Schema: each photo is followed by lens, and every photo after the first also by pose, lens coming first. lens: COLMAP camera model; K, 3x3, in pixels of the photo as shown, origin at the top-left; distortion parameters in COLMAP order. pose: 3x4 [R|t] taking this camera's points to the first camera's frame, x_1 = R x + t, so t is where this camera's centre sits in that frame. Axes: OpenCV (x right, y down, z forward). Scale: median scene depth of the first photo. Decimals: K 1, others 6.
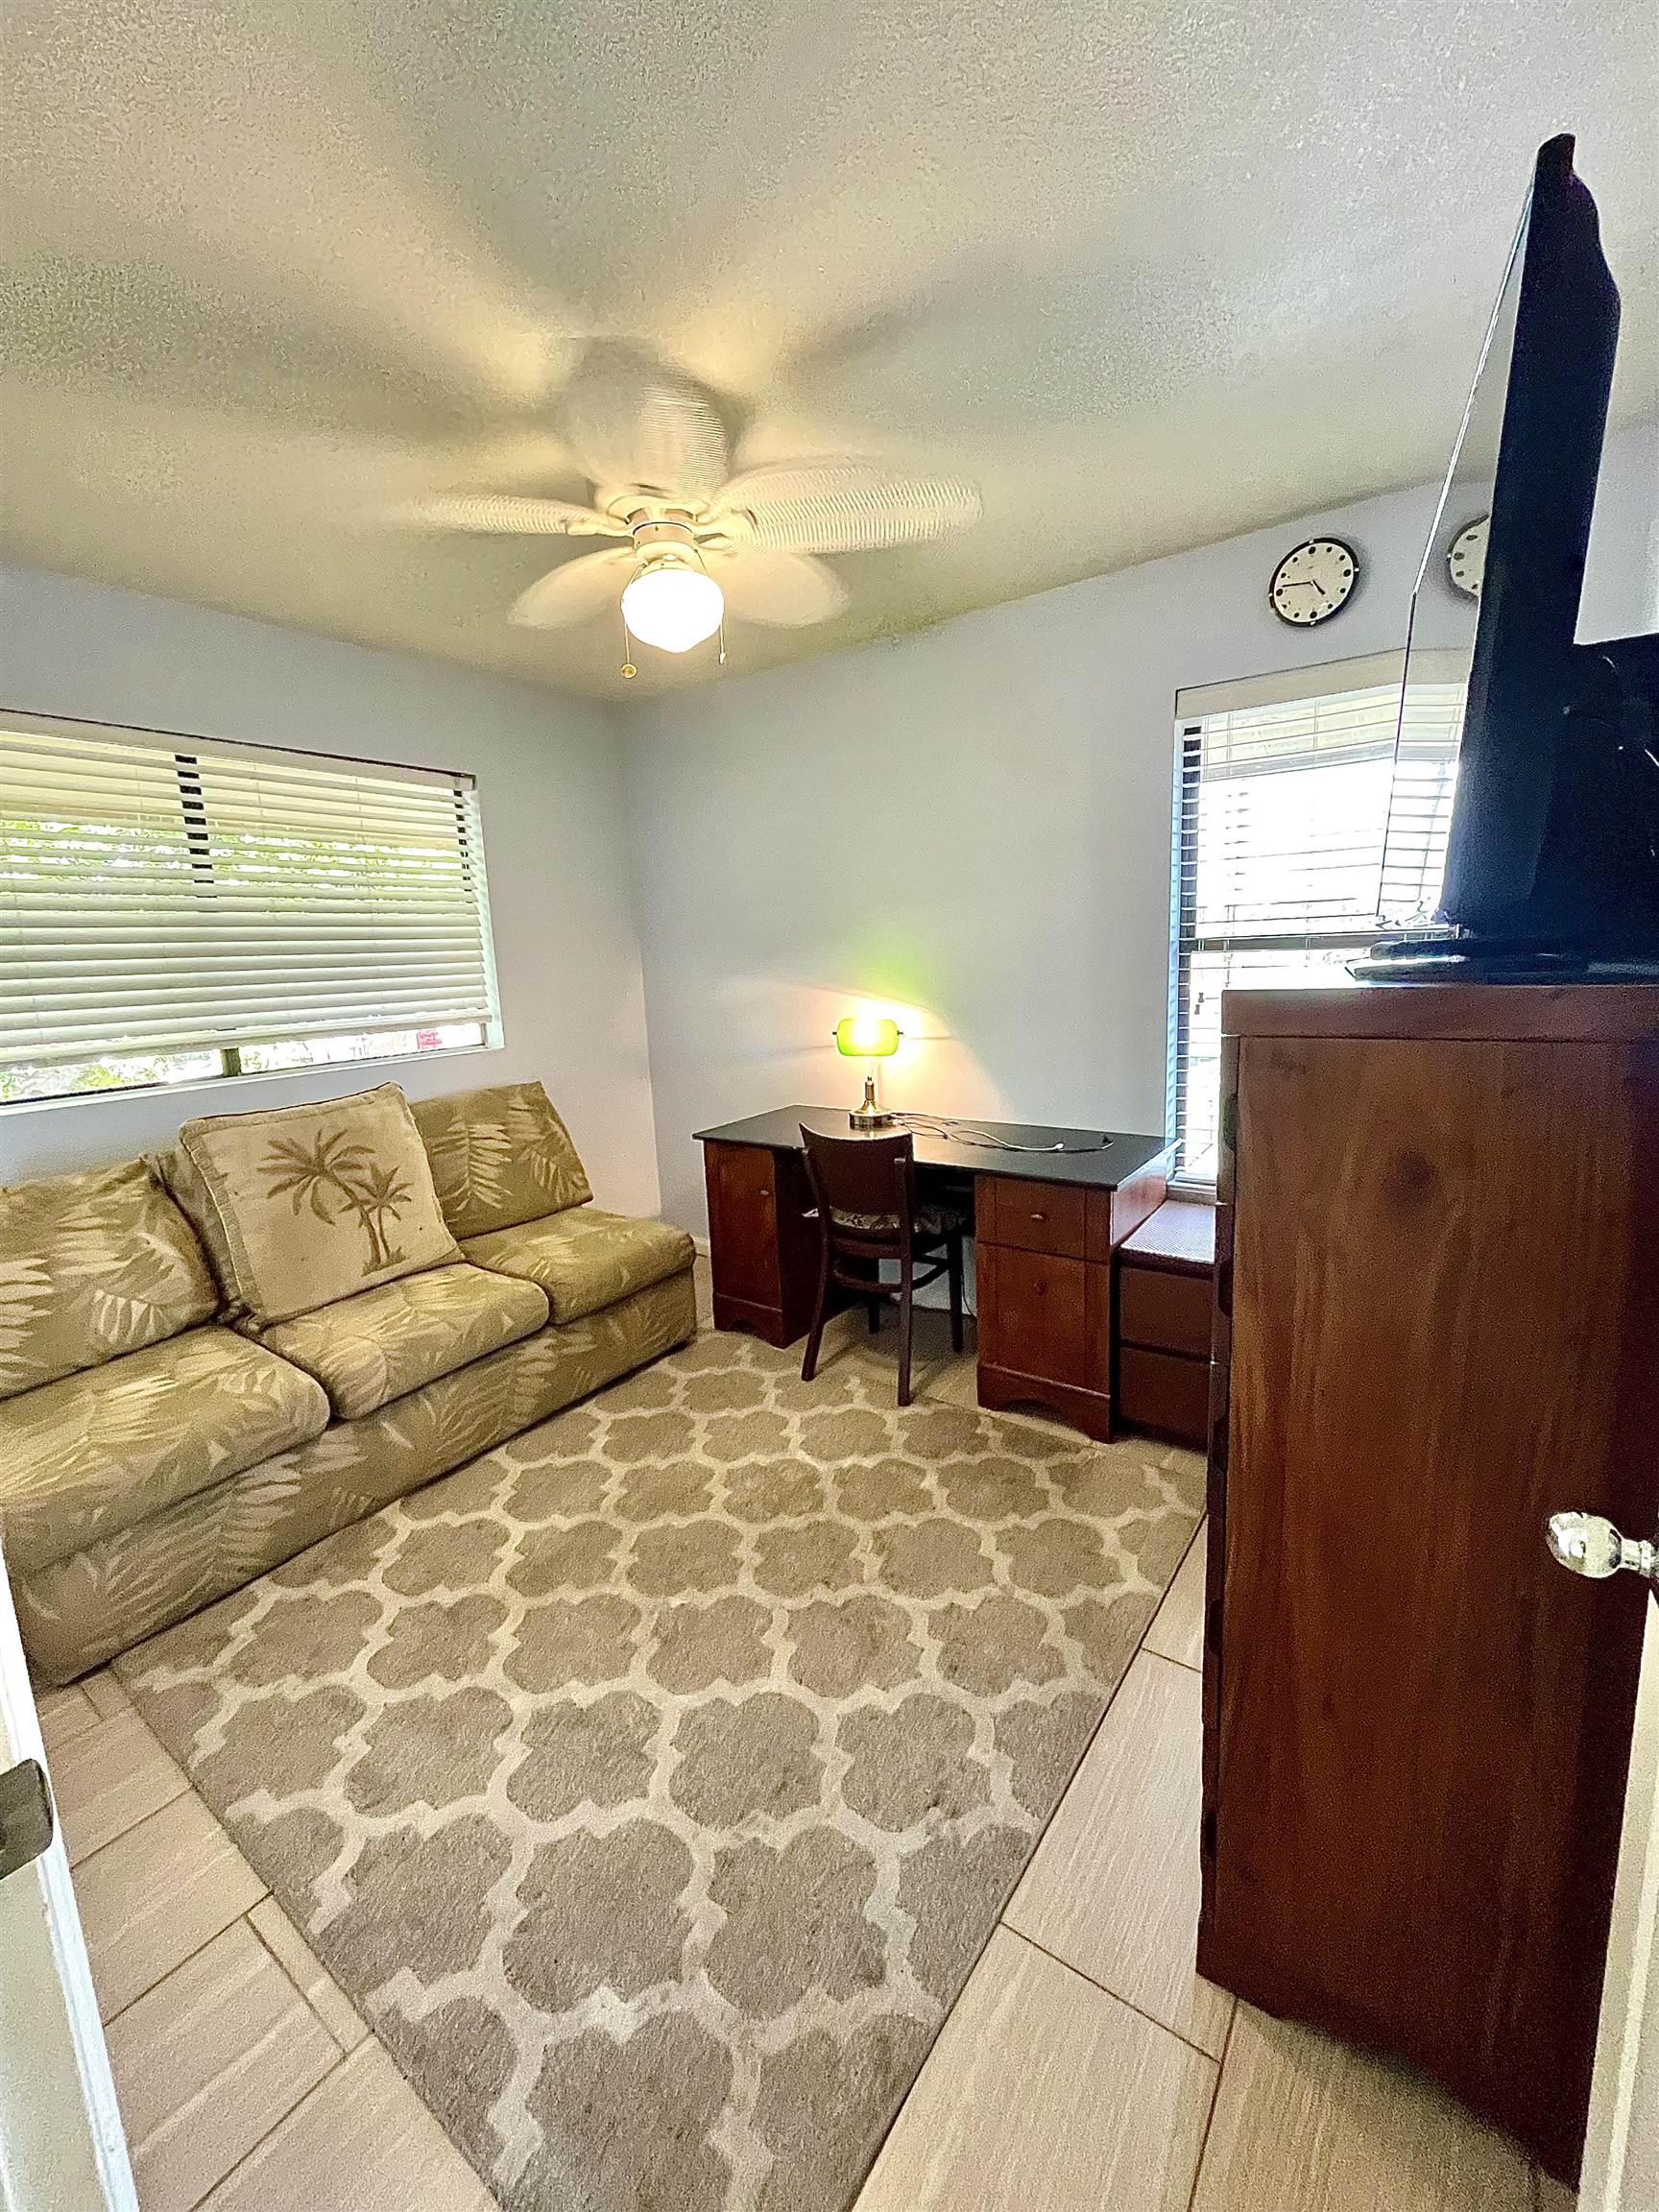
lens RADIAL K [[898.4, 0, 829.9], [0, 898.4, 1100.1], [0, 0, 1]] dist [0.000424, 0.000676]
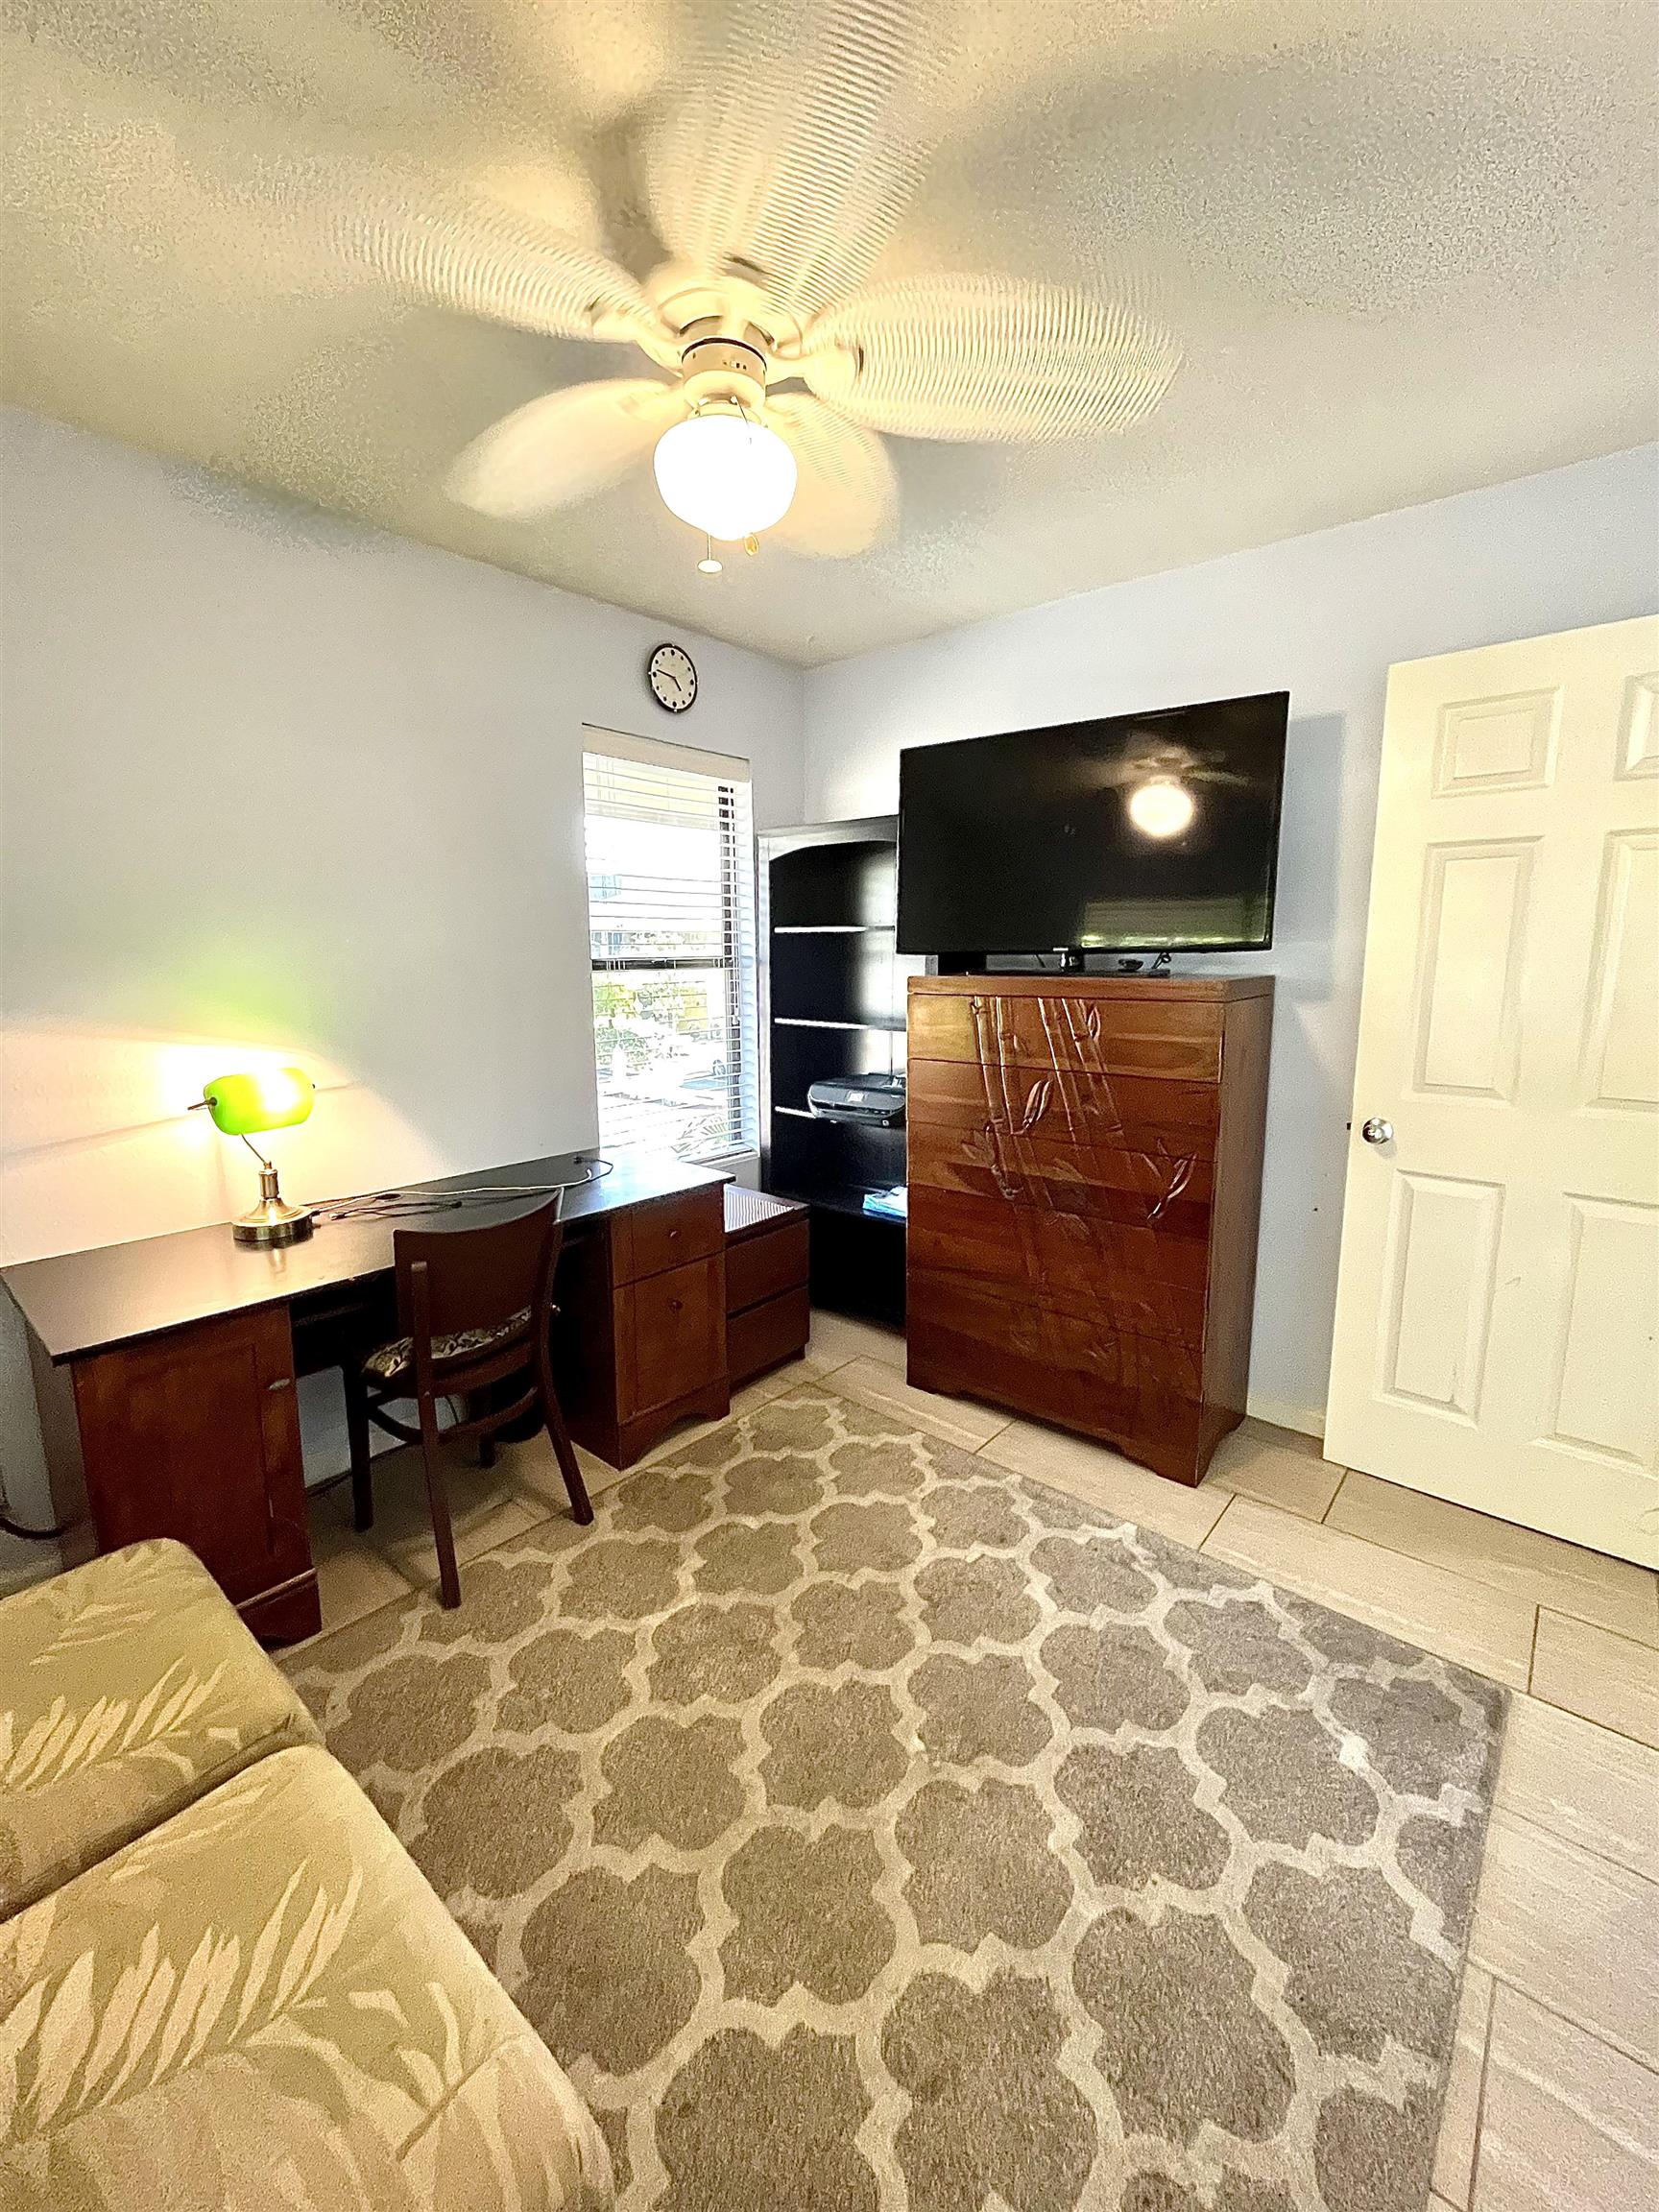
lens RADIAL K [[898.4, 0, 829.2], [0, 898.4, 1096.4], [0, 0, 1]] dist [0.000424, 0.000676]
pose [[0.085726, -0.125514, 0.988381, -0.927544], [0.165400, 0.980060, 0.110112, -0.128641], [-0.982494, 0.154039, 0.104777, 0.910408]]
